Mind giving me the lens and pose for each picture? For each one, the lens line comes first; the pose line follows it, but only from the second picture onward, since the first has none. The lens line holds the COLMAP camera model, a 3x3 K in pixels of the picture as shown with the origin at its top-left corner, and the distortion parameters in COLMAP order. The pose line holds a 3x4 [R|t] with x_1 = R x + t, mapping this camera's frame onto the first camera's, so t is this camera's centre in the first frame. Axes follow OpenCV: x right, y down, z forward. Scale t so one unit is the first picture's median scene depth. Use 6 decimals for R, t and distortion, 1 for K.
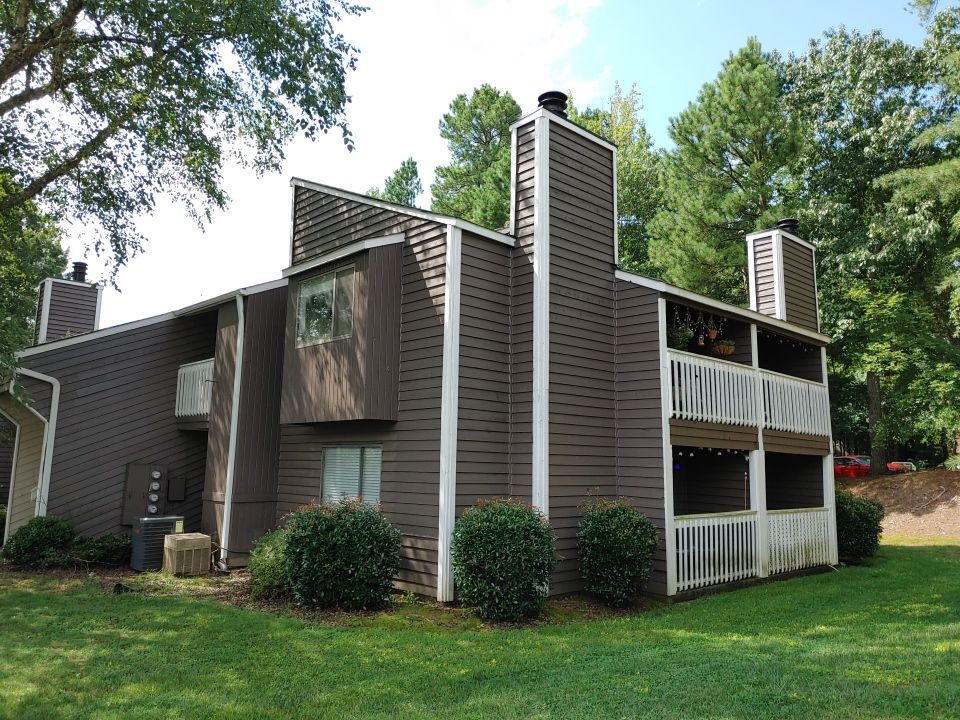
lens RADIAL K [[711.4, 0, 478.1], [0, 711.4, 358.1], [0, 0, 1]] dist [0.078481, -0.092540]
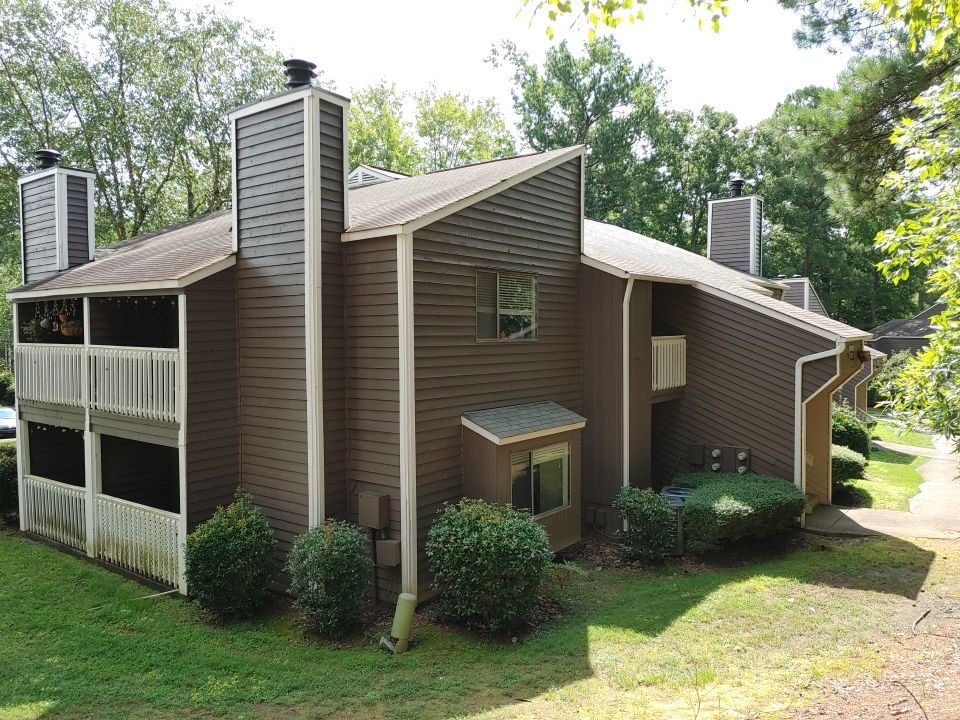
lens RADIAL K [[711.4, 0, 478.1], [0, 711.4, 358.1], [0, 0, 1]] dist [0.078481, -0.092540]
pose [[0.165925, 0.006982, -0.986114, 1.418807], [0.160542, 0.986443, 0.033997, 0.081292], [0.972983, -0.163953, 0.162555, 1.350906]]
